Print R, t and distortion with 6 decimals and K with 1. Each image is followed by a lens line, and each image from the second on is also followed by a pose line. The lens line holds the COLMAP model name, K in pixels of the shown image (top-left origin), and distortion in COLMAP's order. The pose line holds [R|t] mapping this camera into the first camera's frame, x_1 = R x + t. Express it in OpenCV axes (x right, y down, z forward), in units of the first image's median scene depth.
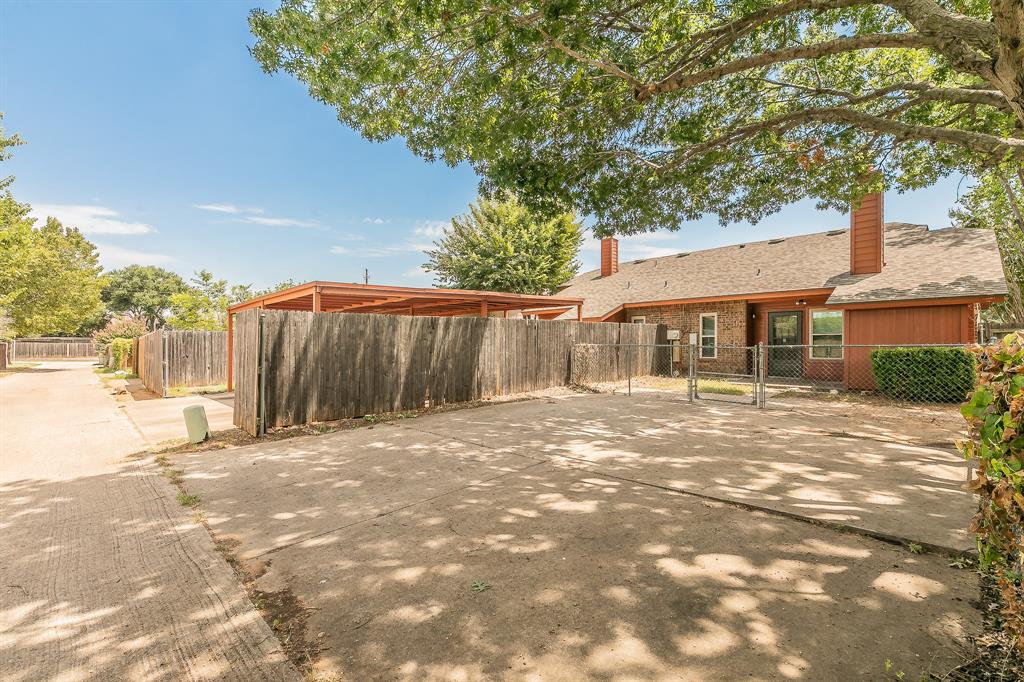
lens RADIAL K [[441.4, 0, 516.4], [0, 441.4, 340.9], [0, 0, 1]] dist [-0.000445, 0.000019]
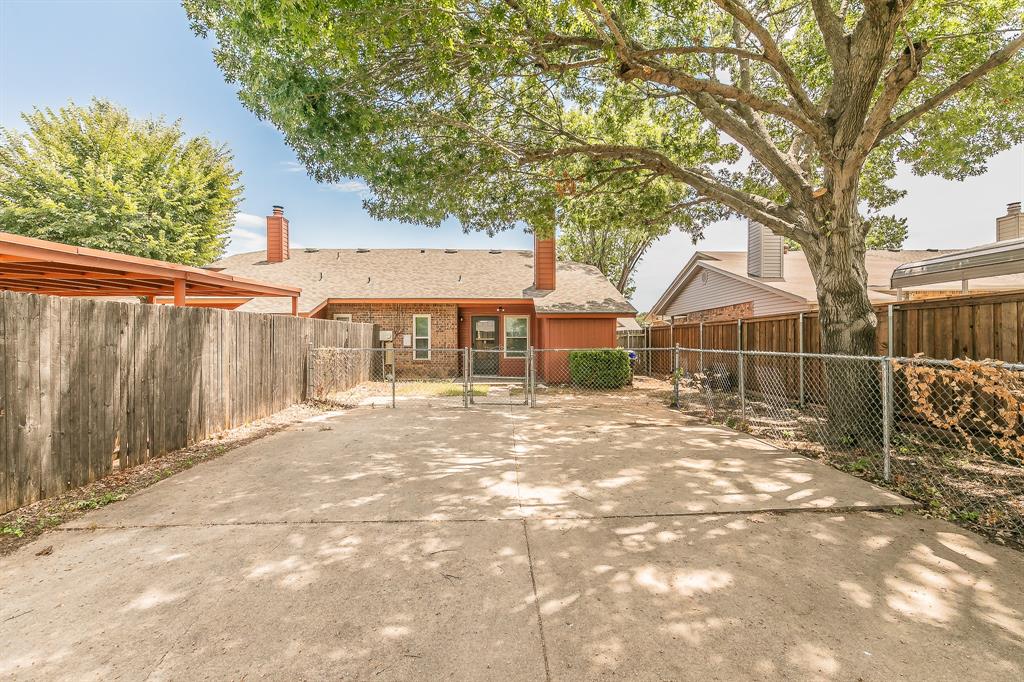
lens RADIAL K [[441.4, 0, 516.4], [0, 441.4, 340.9], [0, 0, 1]] dist [-0.000445, 0.000019]
pose [[0.679564, 0.002327, 0.733613, -0.198329], [-0.006881, 0.999971, 0.003202, -0.010158], [-0.733584, -0.007224, 0.679560, 0.215587]]
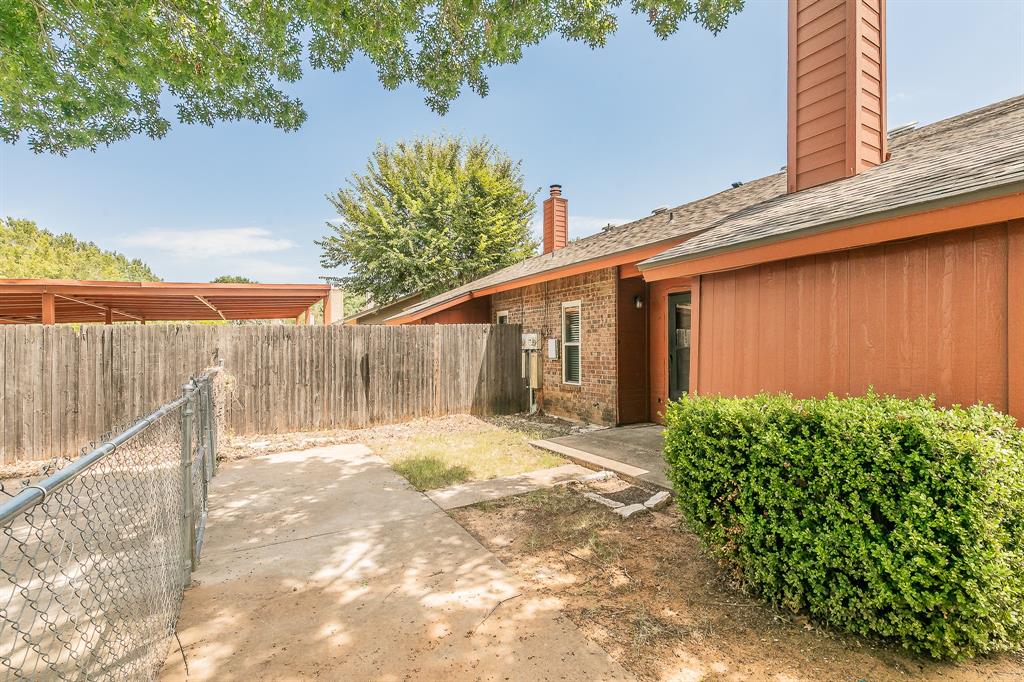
lens RADIAL K [[463.2, 0, 512.0], [0, 463.2, 341.0], [0, 0, 1]] dist [0.000197, 0.000050]
pose [[0.960193, -0.016010, -0.278878, 0.683475], [0.017535, 0.999842, 0.002977, -0.022299], [0.278787, -0.007749, 0.960322, 0.563004]]
